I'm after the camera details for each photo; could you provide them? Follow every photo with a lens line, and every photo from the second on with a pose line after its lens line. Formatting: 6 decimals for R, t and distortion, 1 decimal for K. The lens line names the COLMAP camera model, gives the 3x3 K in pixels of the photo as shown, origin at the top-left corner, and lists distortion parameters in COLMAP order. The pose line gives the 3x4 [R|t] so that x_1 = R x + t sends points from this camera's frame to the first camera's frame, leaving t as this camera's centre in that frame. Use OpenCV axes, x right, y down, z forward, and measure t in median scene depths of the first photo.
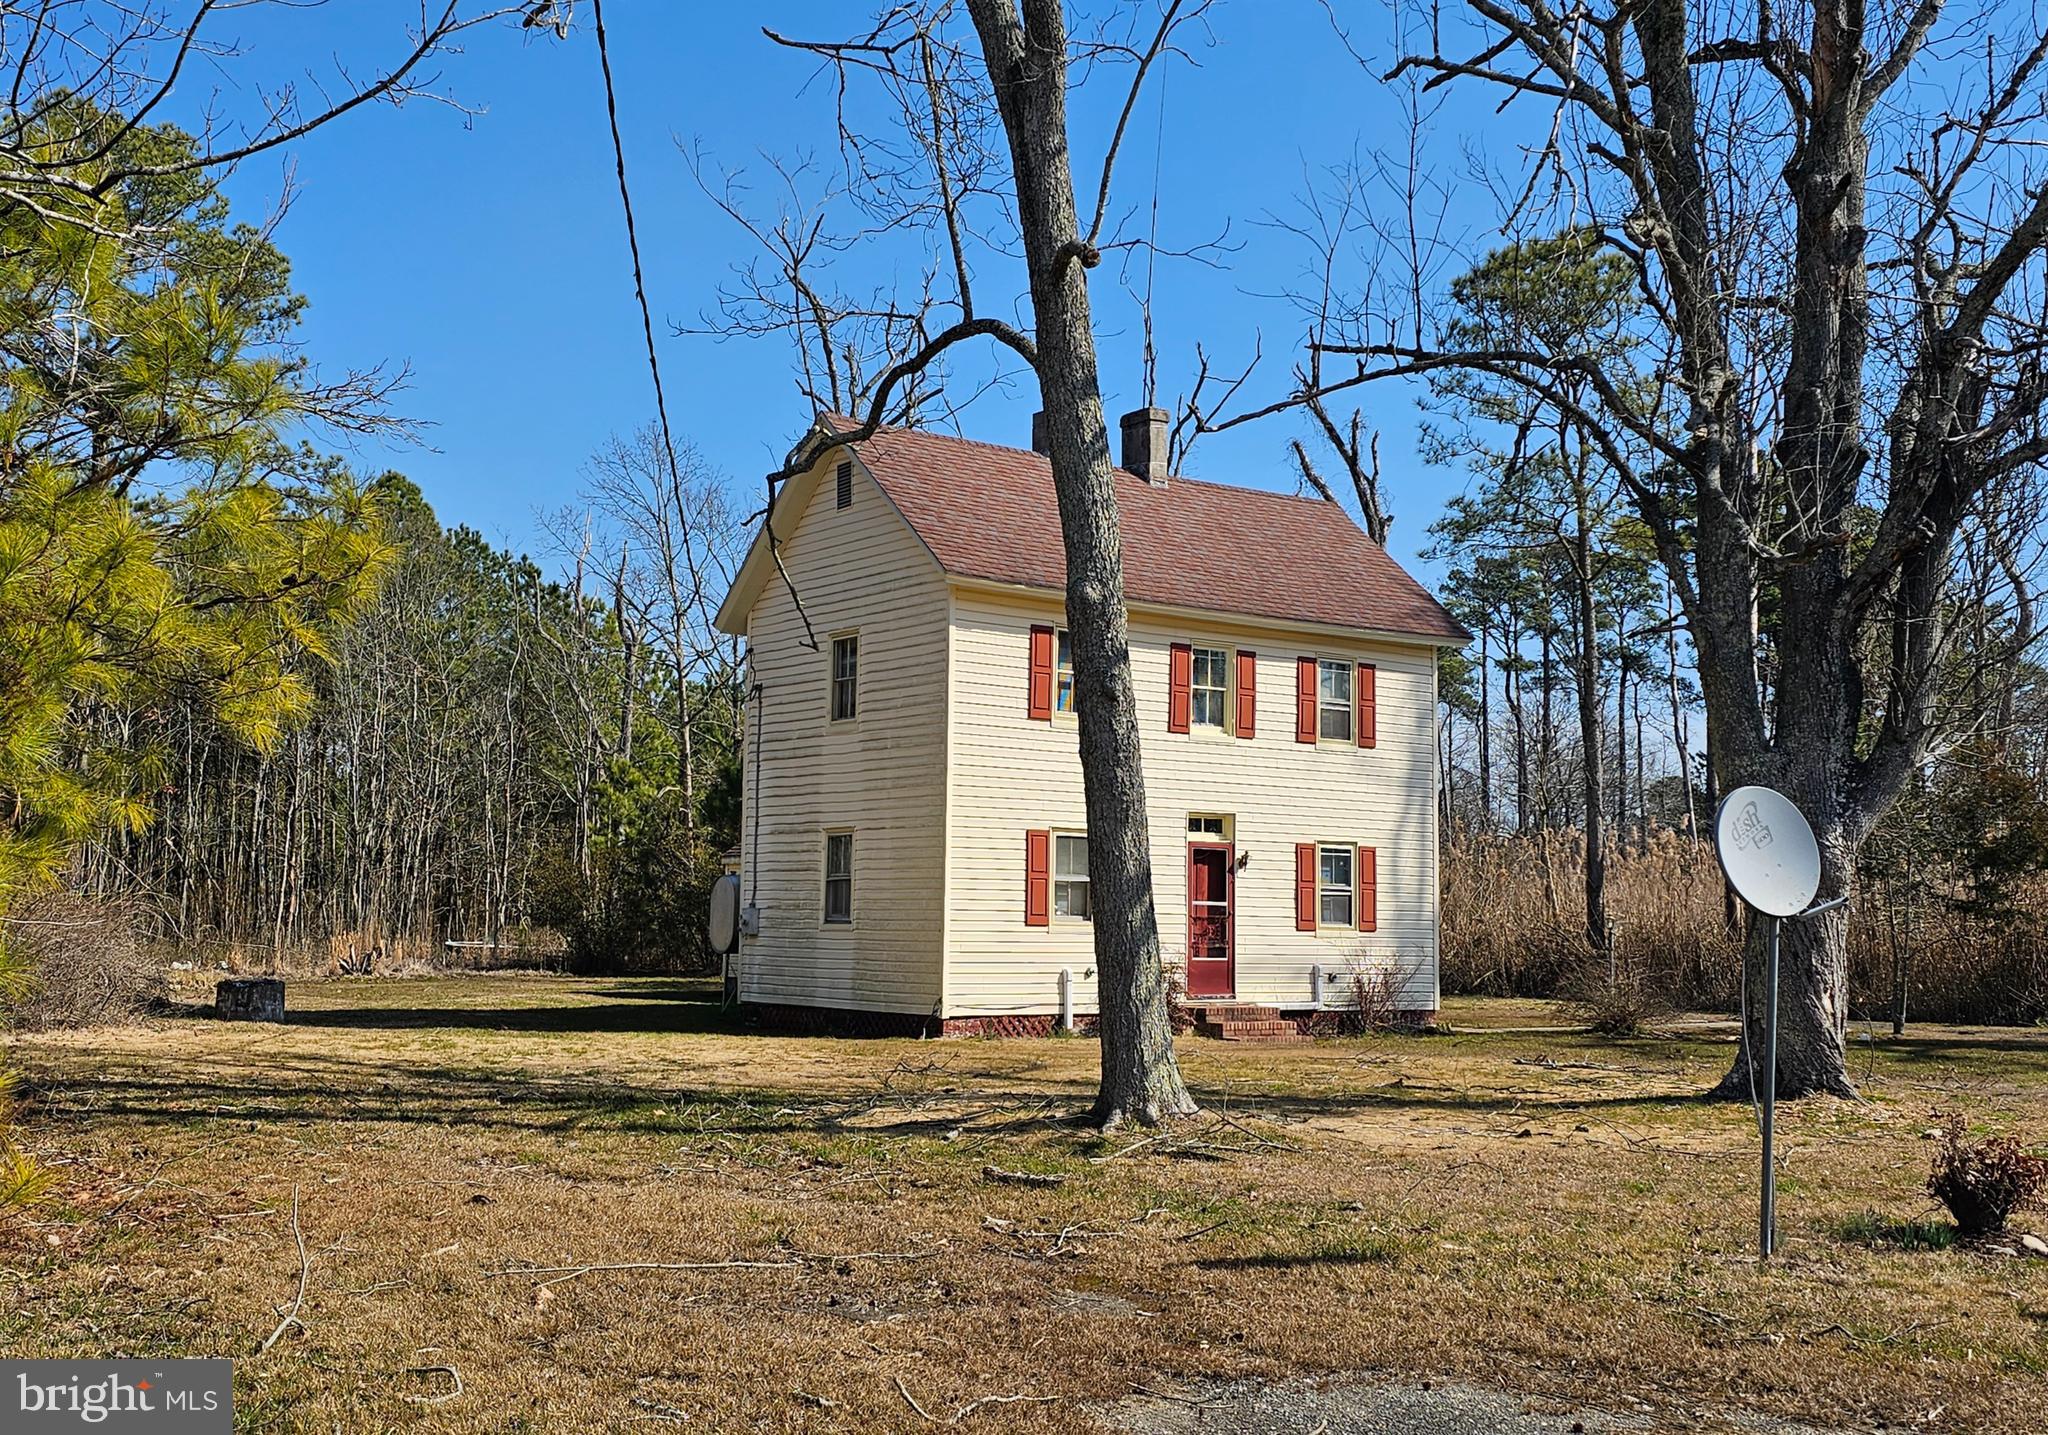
lens RADIAL K [[2155.7, 0, 1022.5], [0, 2155.7, 725.2], [0, 0, 1]] dist [0.008252, 0.000000]
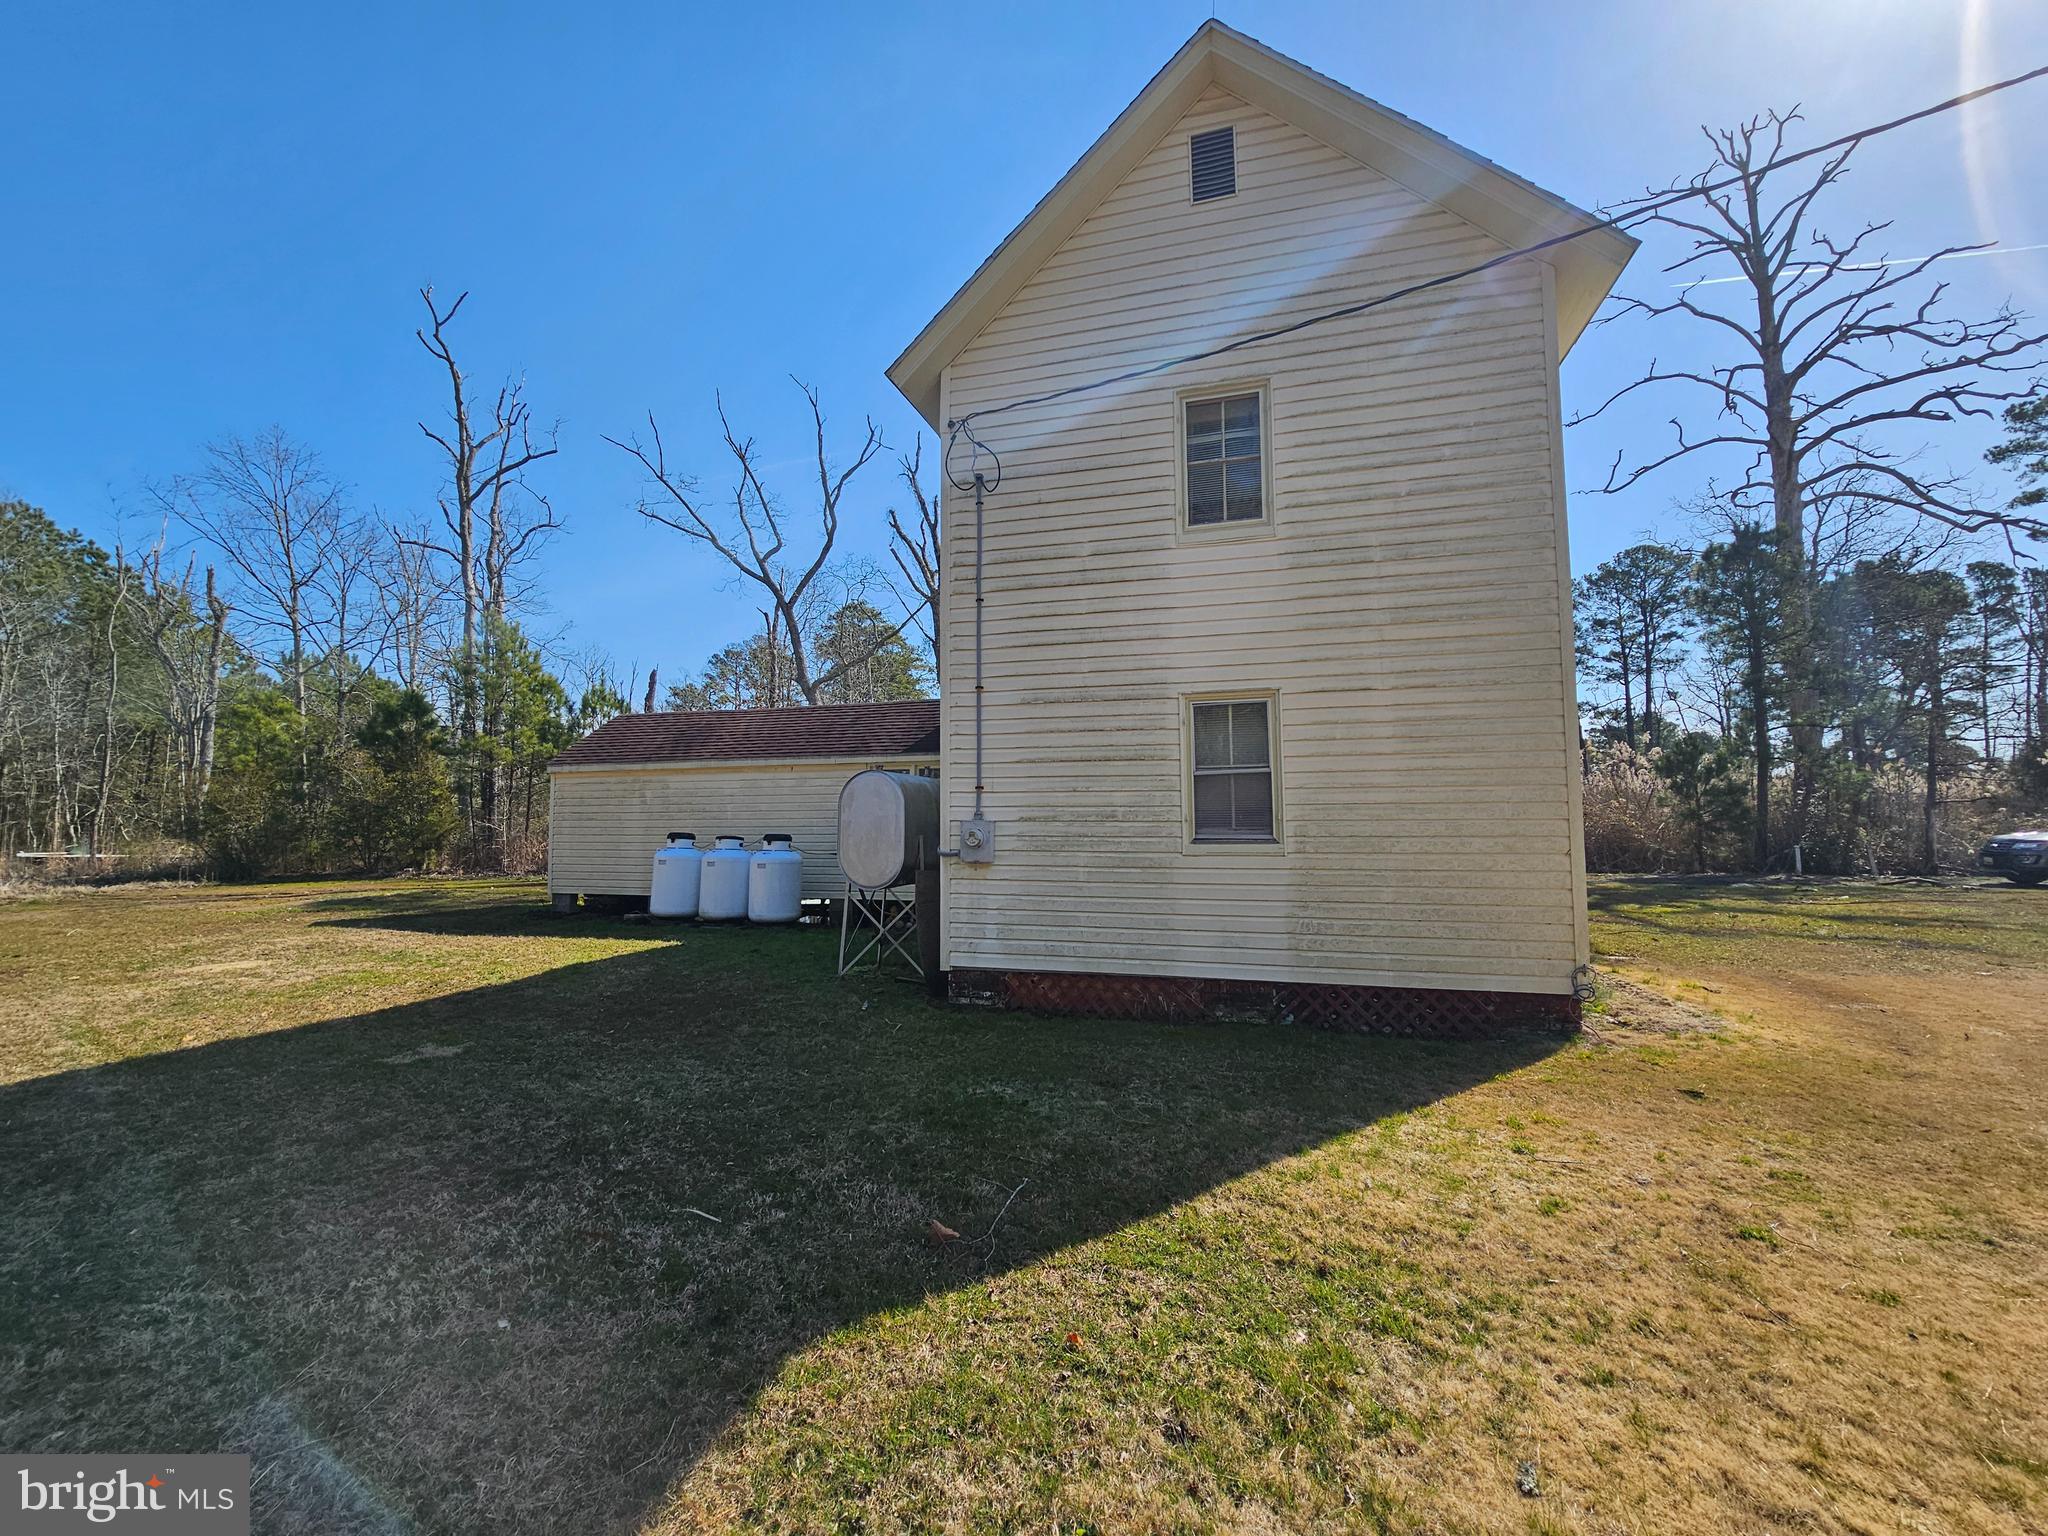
lens RADIAL K [[838.8, 0, 1028.0], [0, 838.8, 765.8], [0, 0, 1]] dist [-0.003270, 0.000793]
pose [[0.793051, 0.026377, 0.608584, -0.274670], [-0.043461, 0.998966, 0.013338, 0.067653], [-0.607603, -0.037027, 0.793378, 0.828789]]
